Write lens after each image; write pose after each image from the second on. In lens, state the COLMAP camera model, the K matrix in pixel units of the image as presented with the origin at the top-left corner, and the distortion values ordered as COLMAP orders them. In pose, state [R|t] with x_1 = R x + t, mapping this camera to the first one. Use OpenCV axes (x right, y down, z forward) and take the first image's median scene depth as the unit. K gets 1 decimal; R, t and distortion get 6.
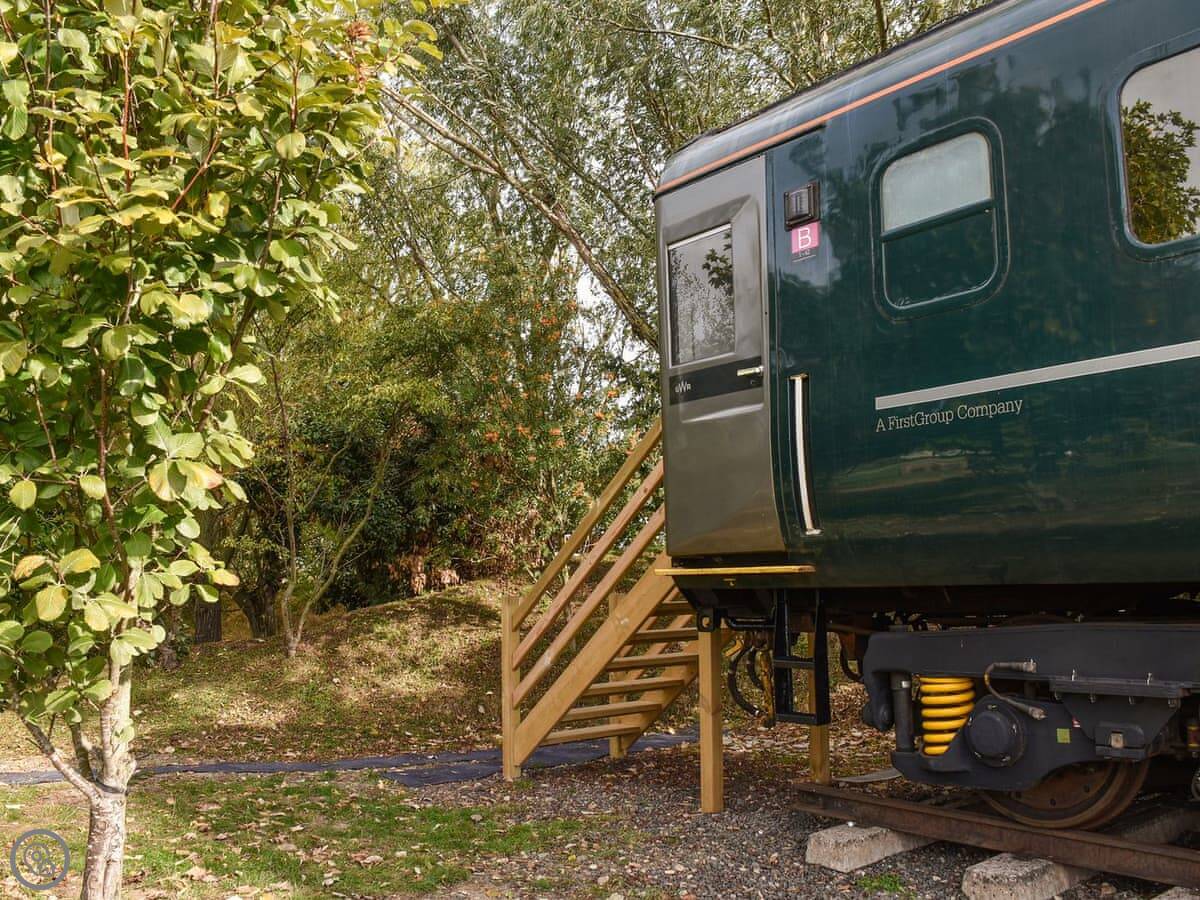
lens RADIAL K [[995.8, 0, 603.2], [0, 995.8, 465.7], [0, 0, 1]] dist [-0.111215, 0.006090]
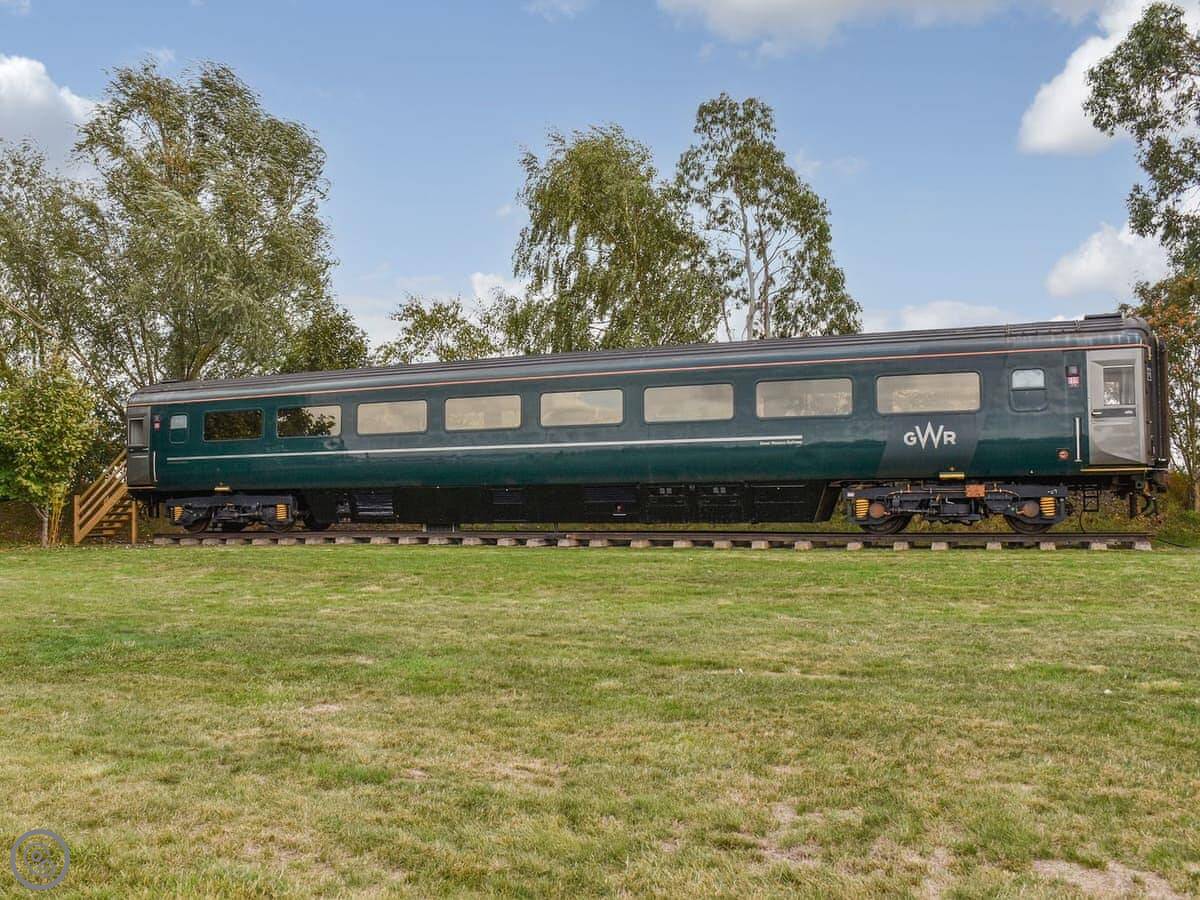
lens RADIAL K [[1102.6, 0, 600.0], [0, 1102.6, 450.0], [0, 0, 1]] dist [-0.131997, 0.100617]
pose [[0.872801, 0.030379, 0.487130, -0.348326], [-0.055442, 0.997772, 0.037112, -0.286615], [-0.484918, -0.059399, 0.872540, -3.351874]]
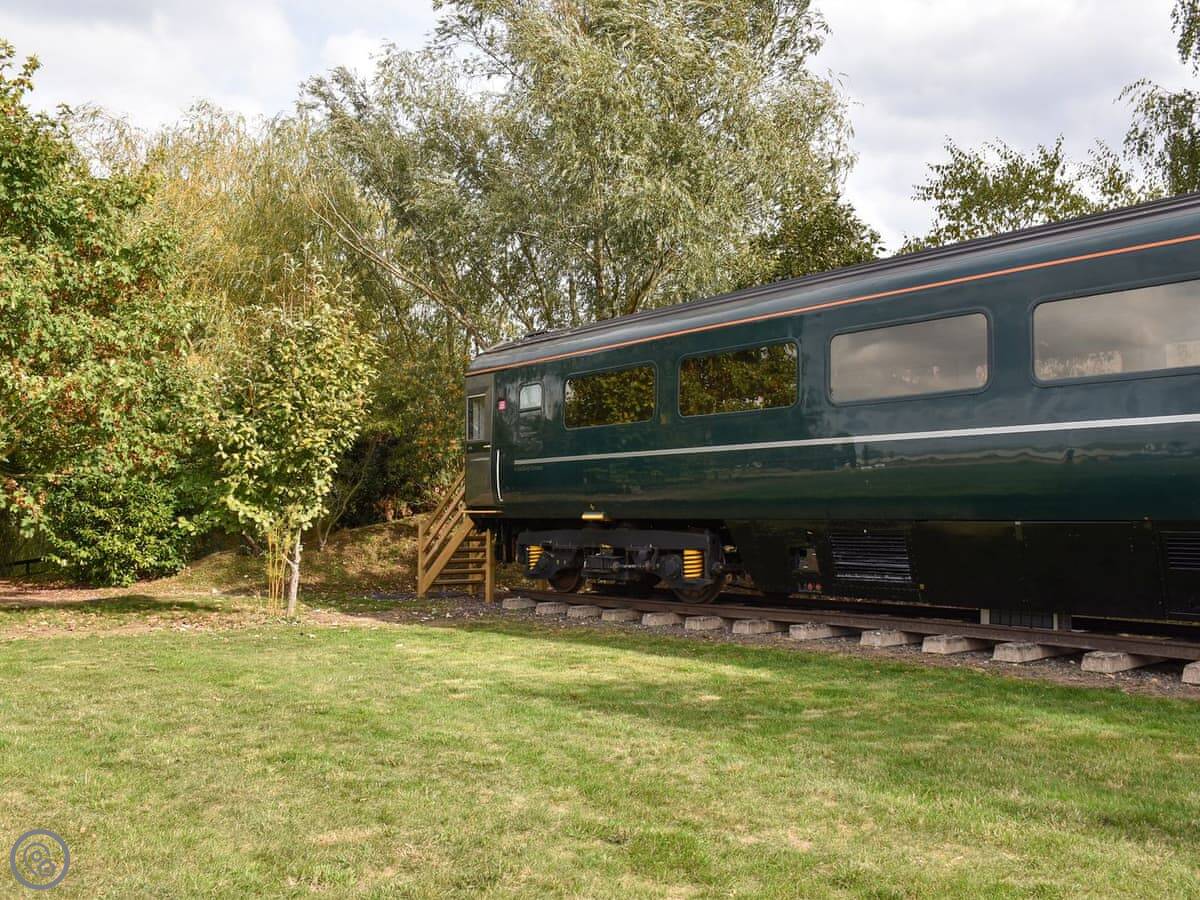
lens RADIAL K [[1072.8, 0, 600.0], [0, 1072.8, 450.0], [0, 0, 1]] dist [-0.054670, 0.090990]
pose [[0.999670, 0.020147, -0.015916, 0.363534], [-0.019319, 0.998534, 0.050570, -0.171139], [0.016911, -0.050246, 0.998594, -1.511373]]
